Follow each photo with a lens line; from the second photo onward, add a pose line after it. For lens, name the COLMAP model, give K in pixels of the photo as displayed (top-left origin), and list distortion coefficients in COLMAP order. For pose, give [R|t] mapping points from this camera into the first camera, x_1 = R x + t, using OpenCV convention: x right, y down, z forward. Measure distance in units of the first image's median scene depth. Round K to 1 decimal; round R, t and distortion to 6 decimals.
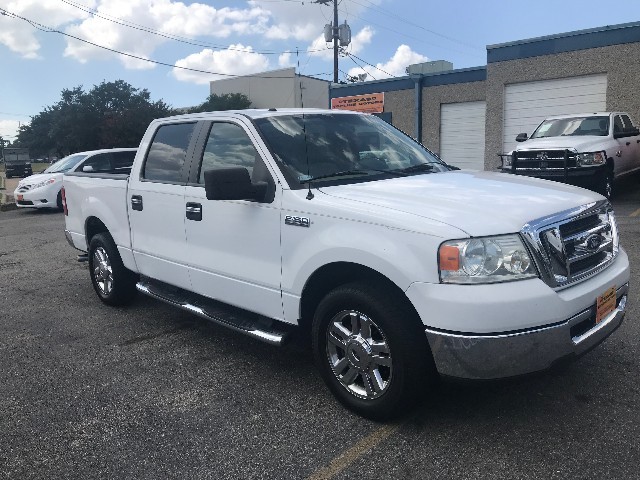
lens RADIAL K [[535.4, 0, 314.8], [0, 535.4, 233.2], [0, 0, 1]] dist [0.010612, -0.010177]
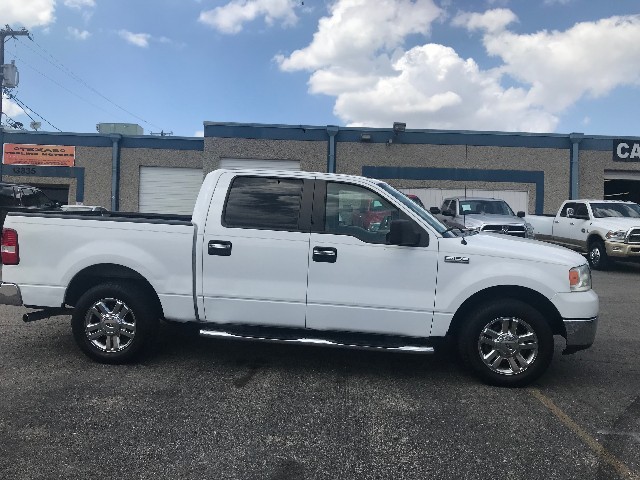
lens RADIAL K [[535.4, 0, 314.8], [0, 535.4, 233.2], [0, 0, 1]] dist [0.010612, -0.010177]
pose [[0.746736, 0.035592, 0.664168, -1.103545], [0.042297, 0.994005, -0.100823, 0.030829], [-0.663775, 0.103380, 0.740754, 0.167519]]
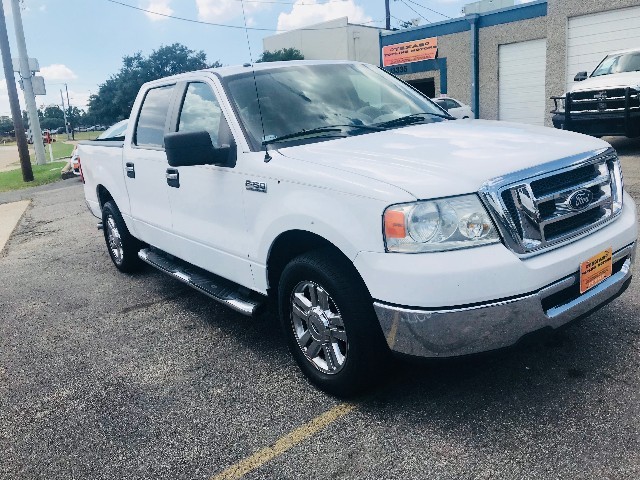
lens RADIAL K [[535.4, 0, 314.8], [0, 535.4, 233.2], [0, 0, 1]] dist [0.010612, -0.010177]
pose [[0.991305, -0.025260, -0.129137, 0.173250], [0.035810, 0.996148, 0.080044, -0.010711], [0.126617, -0.083972, 0.988391, 0.075457]]
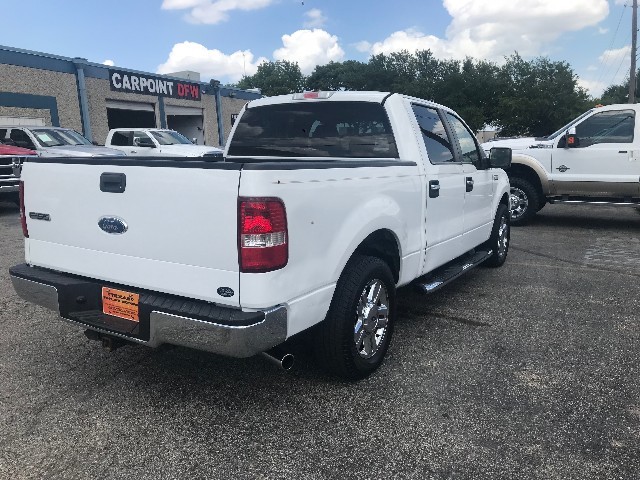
lens RADIAL K [[535.4, 0, 314.8], [0, 535.4, 233.2], [0, 0, 1]] dist [0.010612, -0.010177]
pose [[-0.258518, -0.111975, 0.959495, -1.425961], [0.168945, 0.972710, 0.159036, -0.201869], [-0.951118, 0.203216, -0.232545, 1.787932]]
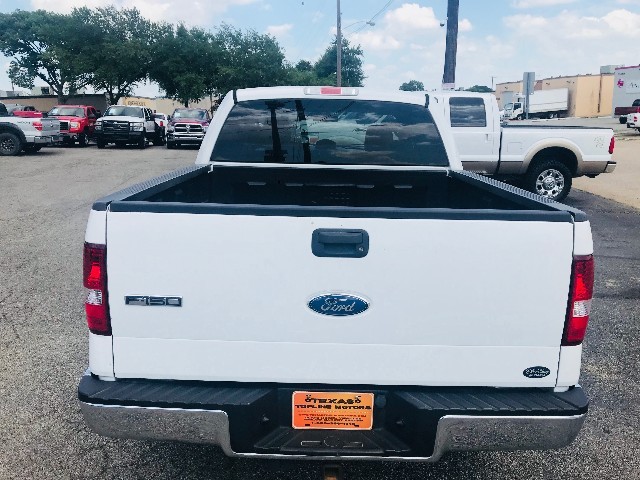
lens RADIAL K [[535.4, 0, 314.8], [0, 535.4, 233.2], [0, 0, 1]] dist [0.010612, -0.010177]
pose [[-0.723295, -0.120930, 0.679868, -0.947512], [0.126963, 0.944473, 0.303070, -0.365506], [-0.678767, 0.305527, -0.667779, 2.221759]]
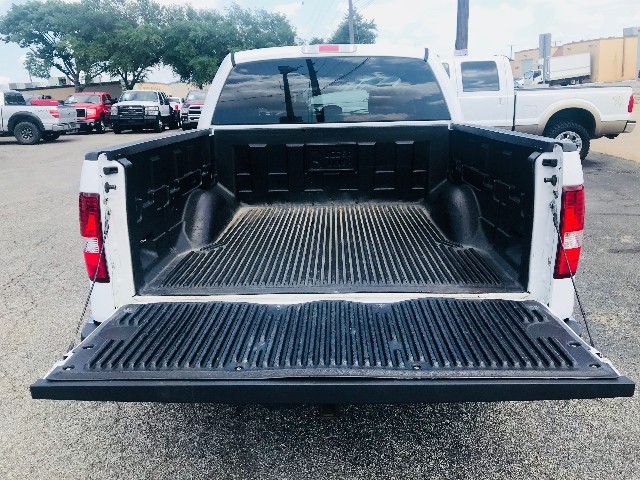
lens RADIAL K [[535.4, 0, 314.8], [0, 535.4, 233.2], [0, 0, 1]] dist [0.010612, -0.010177]
pose [[-0.700794, -0.119828, 0.703227, -0.979787], [0.173752, 0.927431, 0.331183, -0.326186], [-0.691880, 0.354278, -0.629118, 2.217326]]
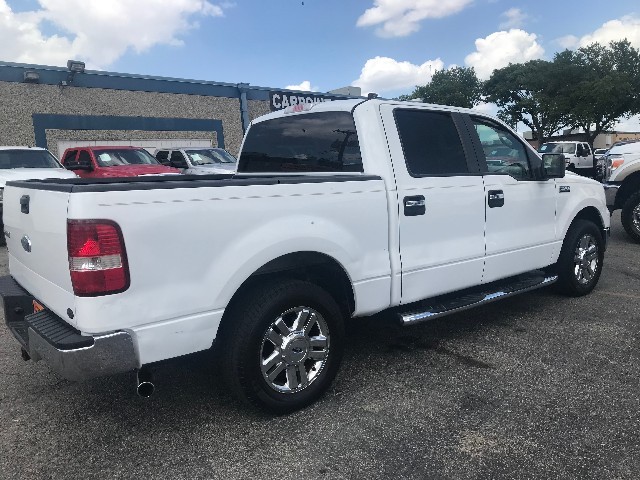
lens RADIAL K [[535.4, 0, 314.8], [0, 535.4, 233.2], [0, 0, 1]] dist [0.010612, -0.010177]
pose [[0.081152, -0.093719, 0.992286, -1.394469], [0.195033, 0.977816, 0.076402, -0.133086], [-0.977434, 0.187329, 0.097630, 1.368103]]
